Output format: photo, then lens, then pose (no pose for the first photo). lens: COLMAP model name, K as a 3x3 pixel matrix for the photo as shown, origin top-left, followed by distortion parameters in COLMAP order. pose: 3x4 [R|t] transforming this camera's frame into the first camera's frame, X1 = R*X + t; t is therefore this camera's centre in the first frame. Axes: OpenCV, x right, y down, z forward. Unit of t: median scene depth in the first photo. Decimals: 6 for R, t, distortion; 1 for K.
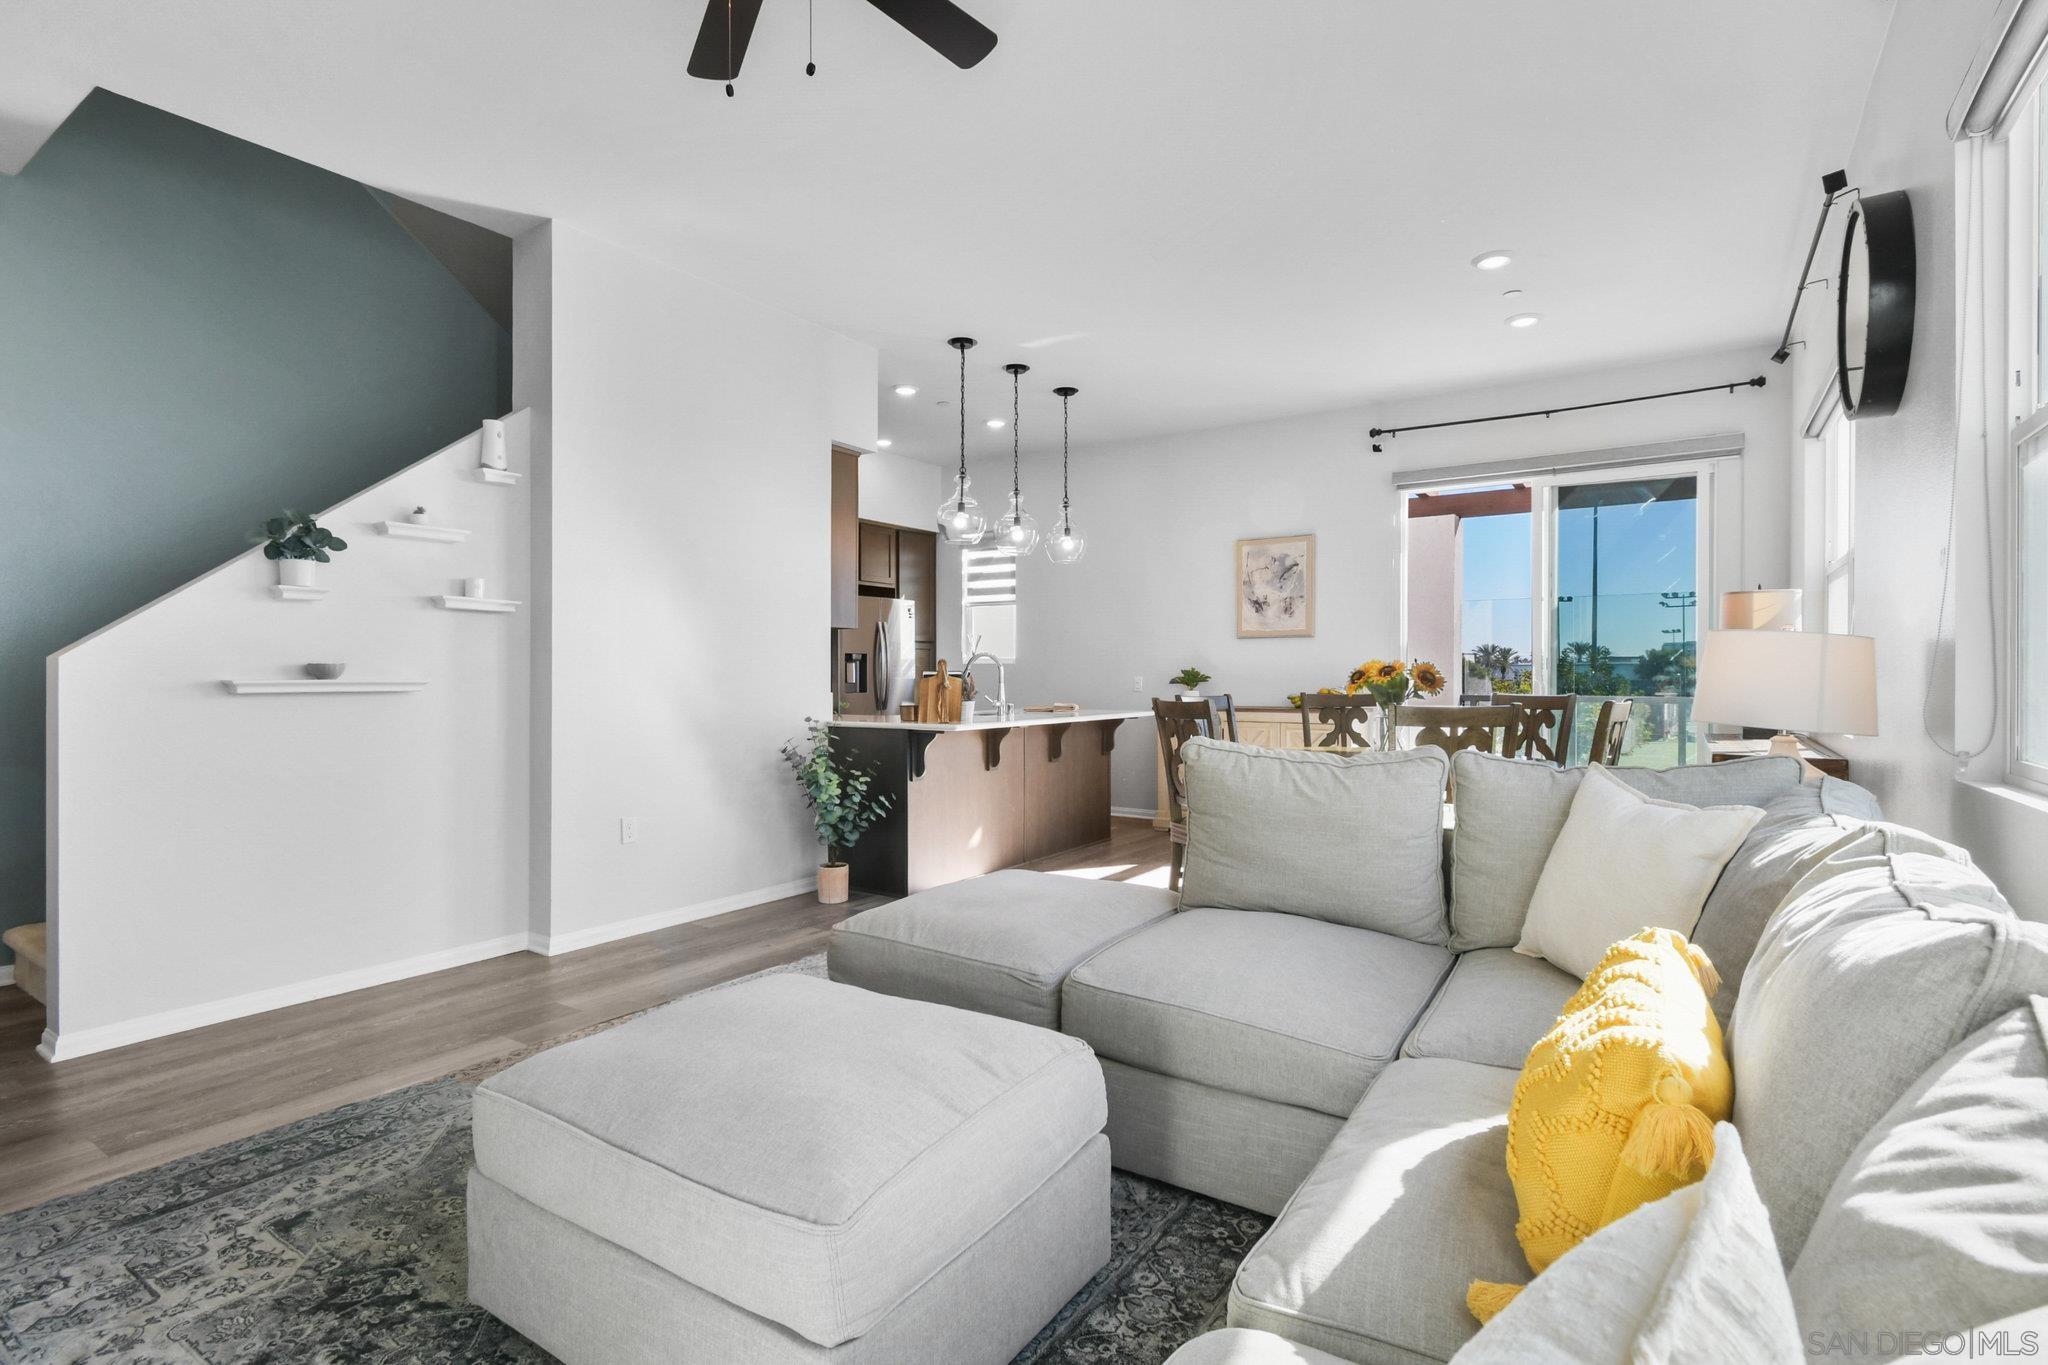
lens RADIAL K [[969.2, 0, 1026.5], [0, 969.2, 675.0], [0, 0, 1]] dist [-0.002101, -0.000216]
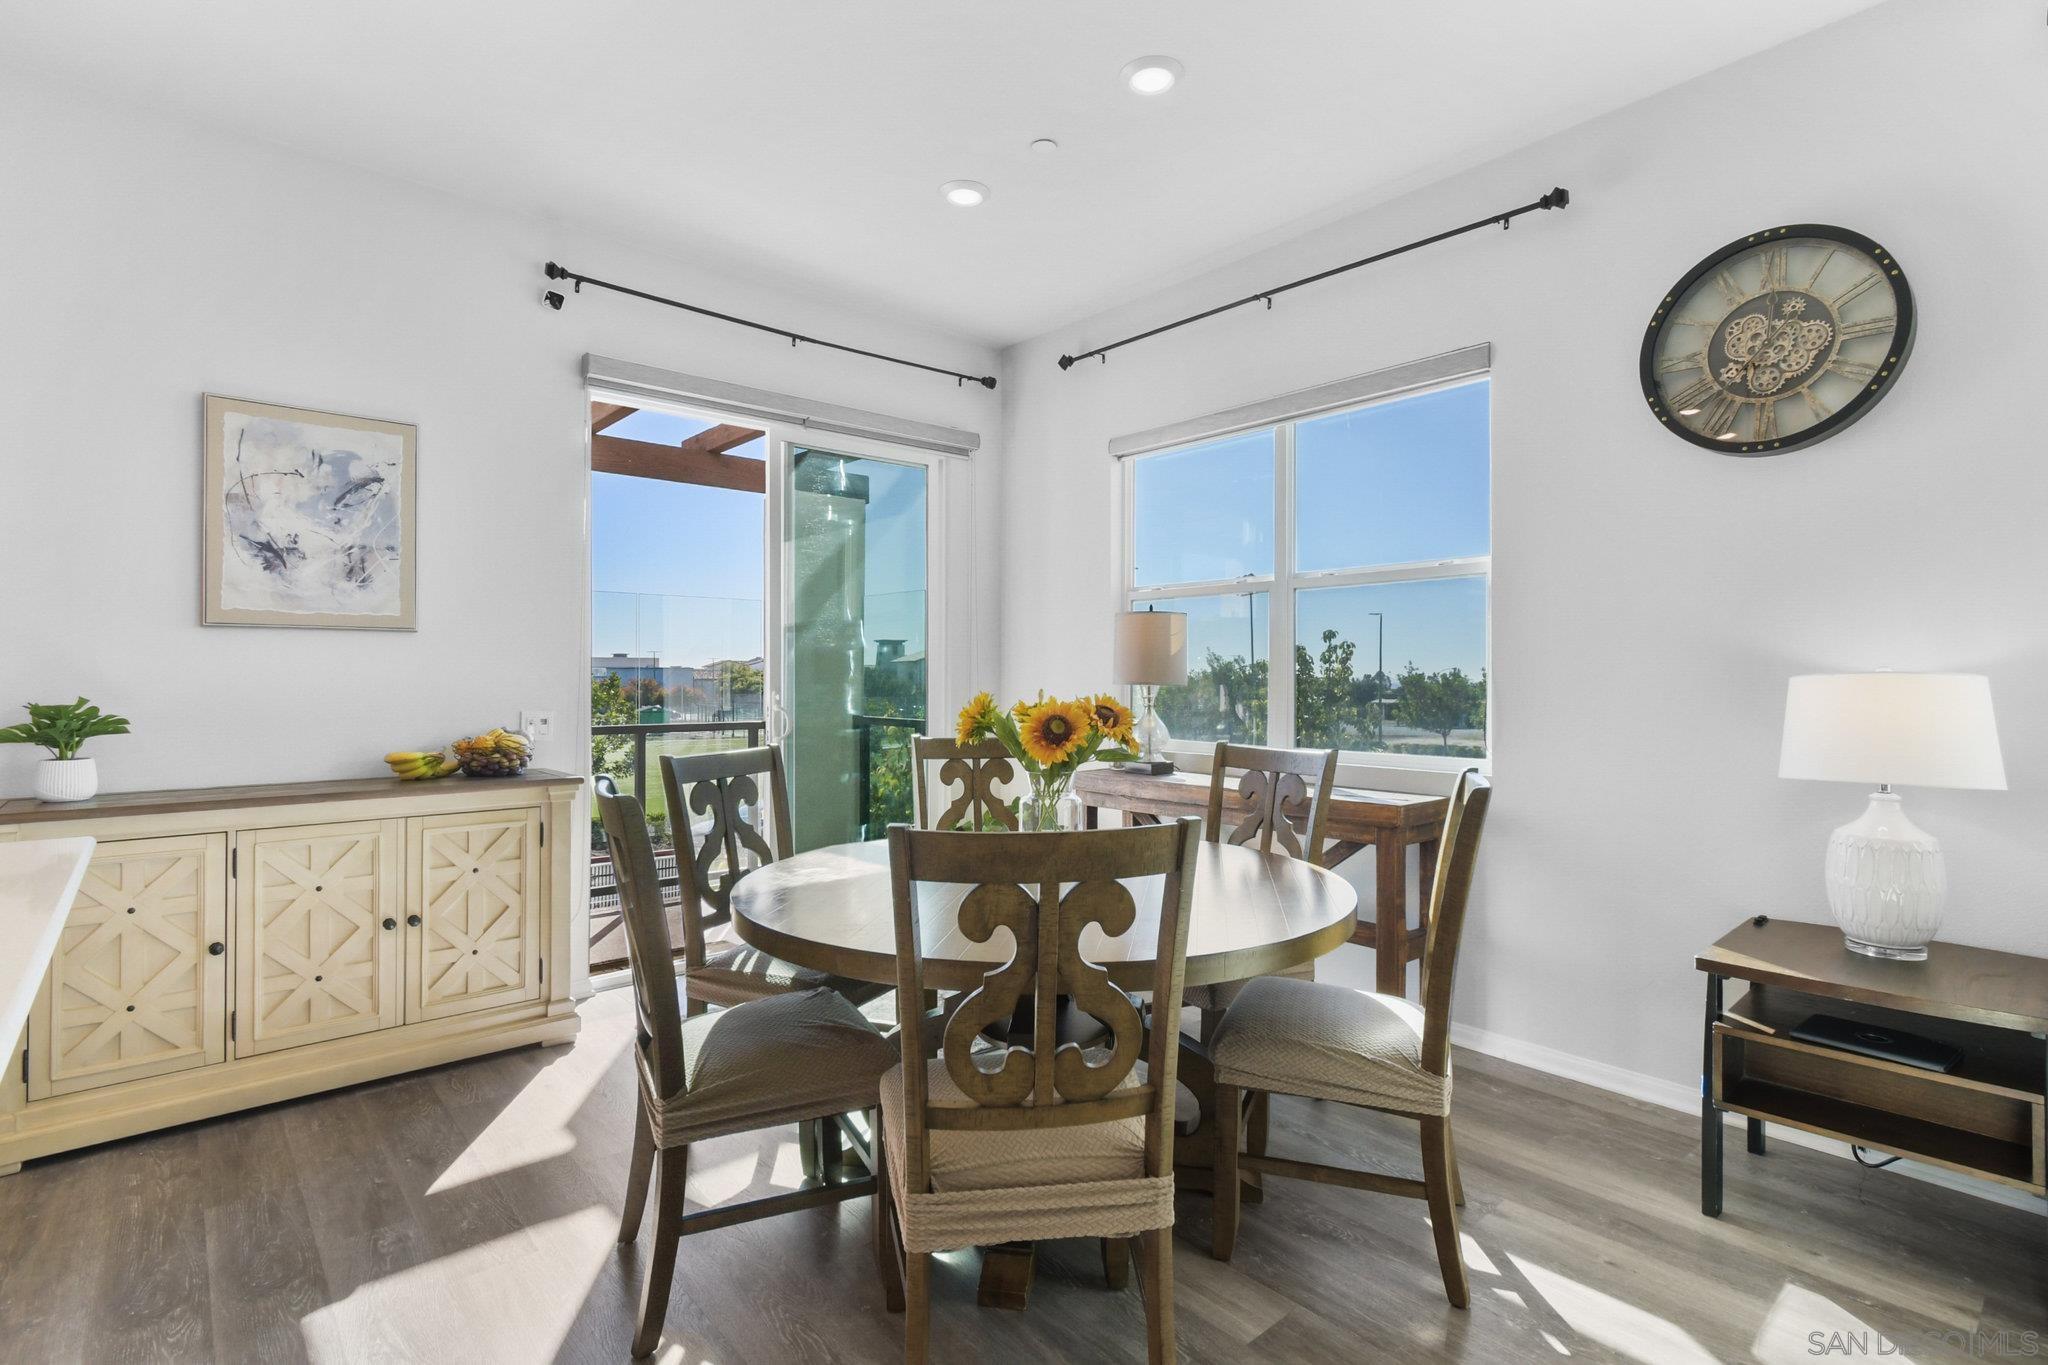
lens RADIAL K [[982.4, 0, 1025.5], [0, 982.4, 664.4], [0, 0, 1]] dist [0.002912, 0.000409]
pose [[0.255204, 0.013441, 0.966794, -0.108264], [0.001323, 0.999898, -0.014251, -0.015411], [-0.966886, 0.004916, 0.255161, 0.568679]]
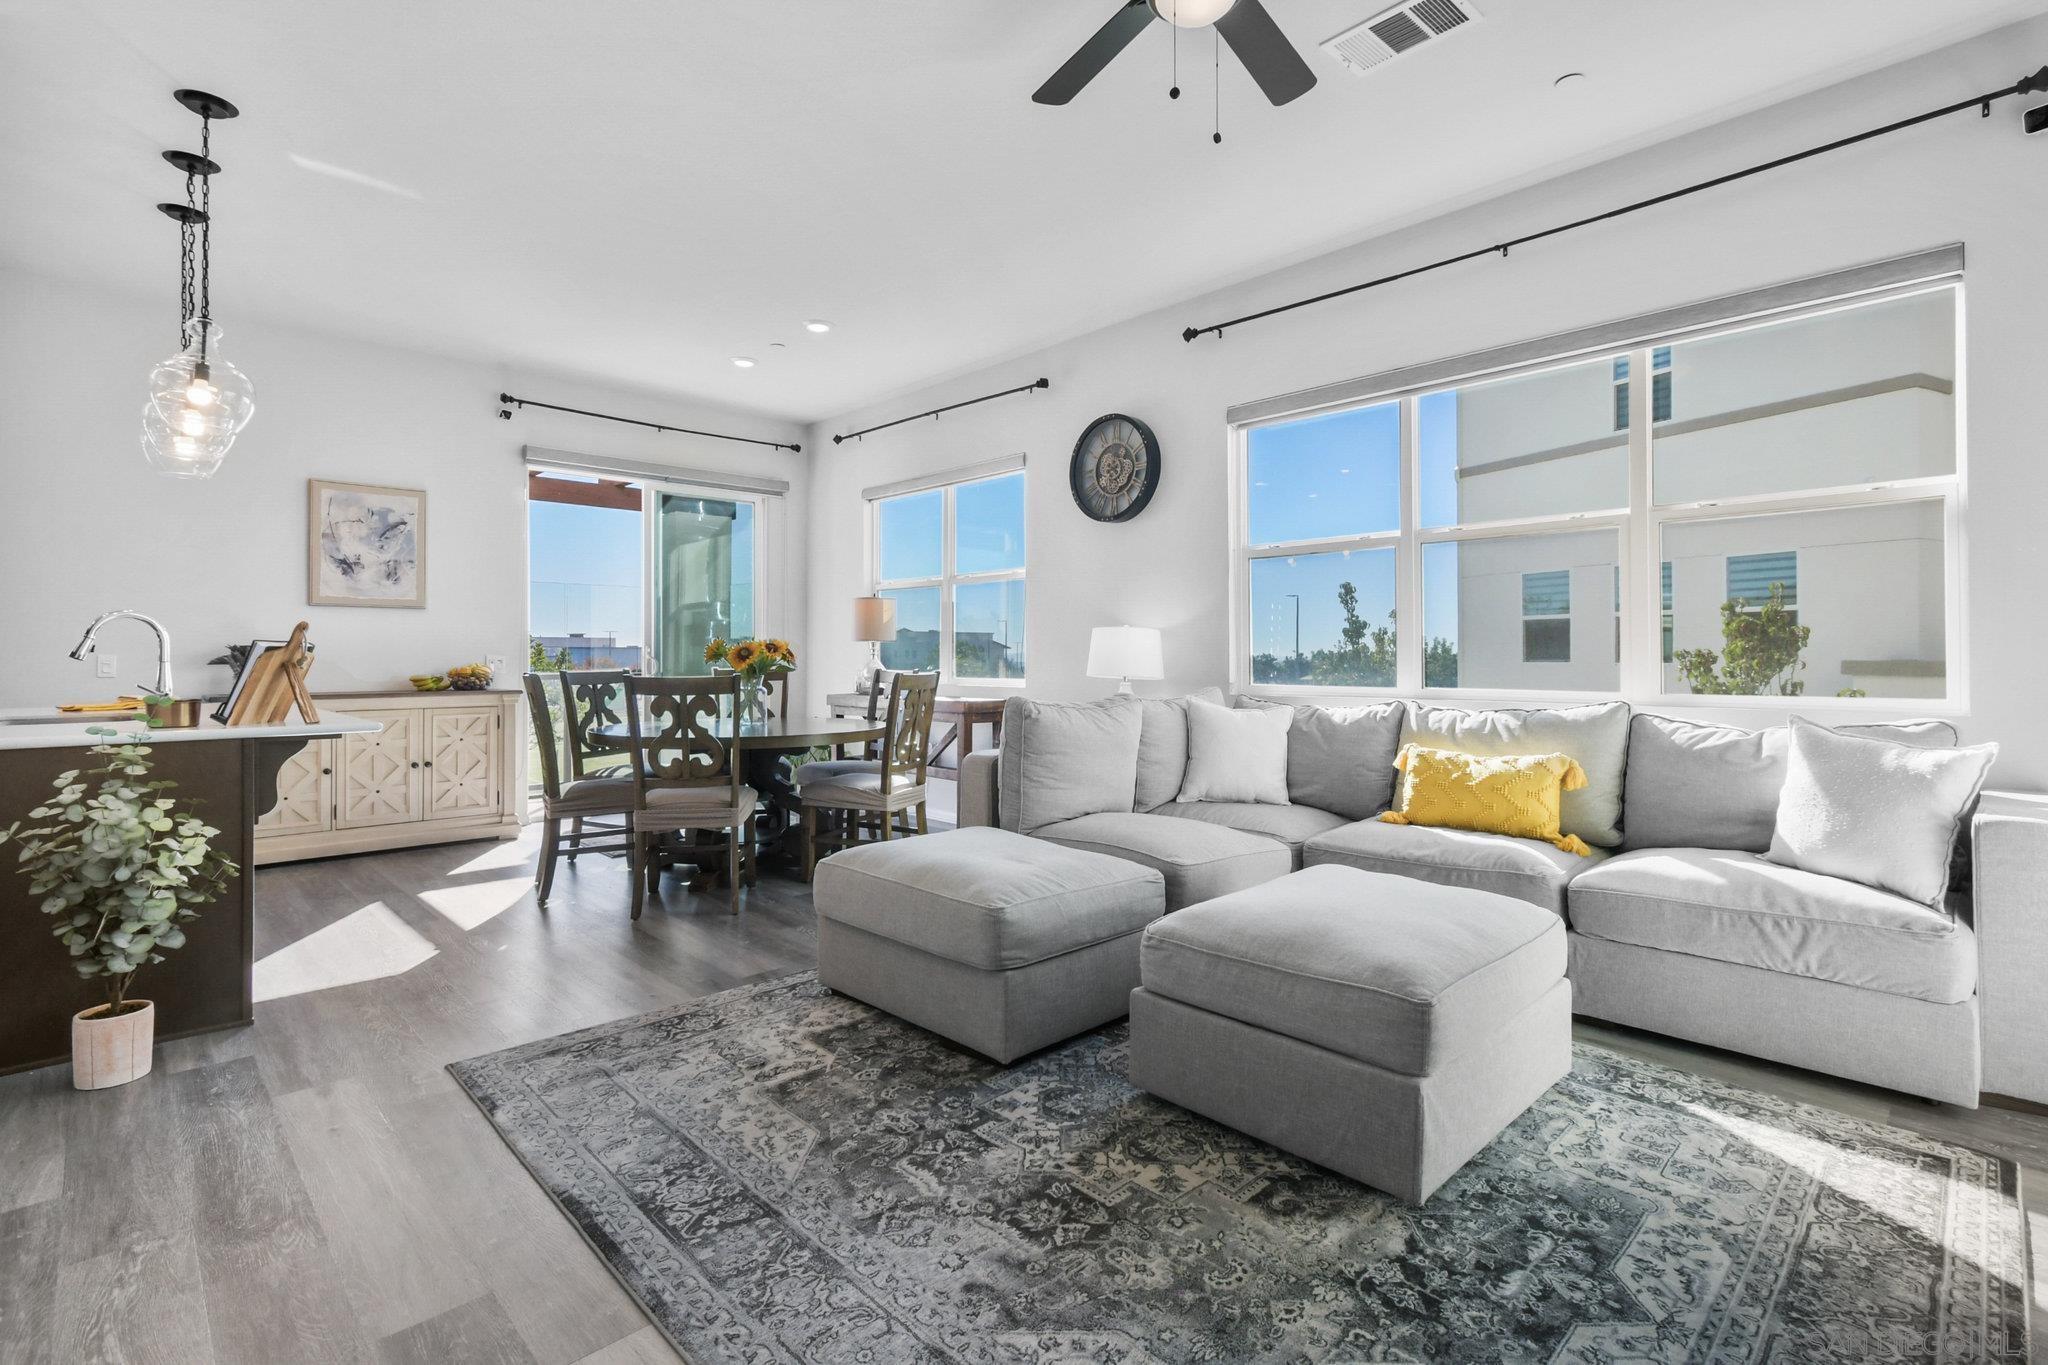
lens RADIAL K [[949.5, 0, 1029.4], [0, 949.5, 642.9], [0, 0, 1]] dist [0.000224, 0.000017]
pose [[0.203551, 0.013726, 0.978968, -0.424783], [0.003325, 0.999886, -0.014710, 0.005334], [-0.979059, 0.006249, 0.203483, 0.294438]]
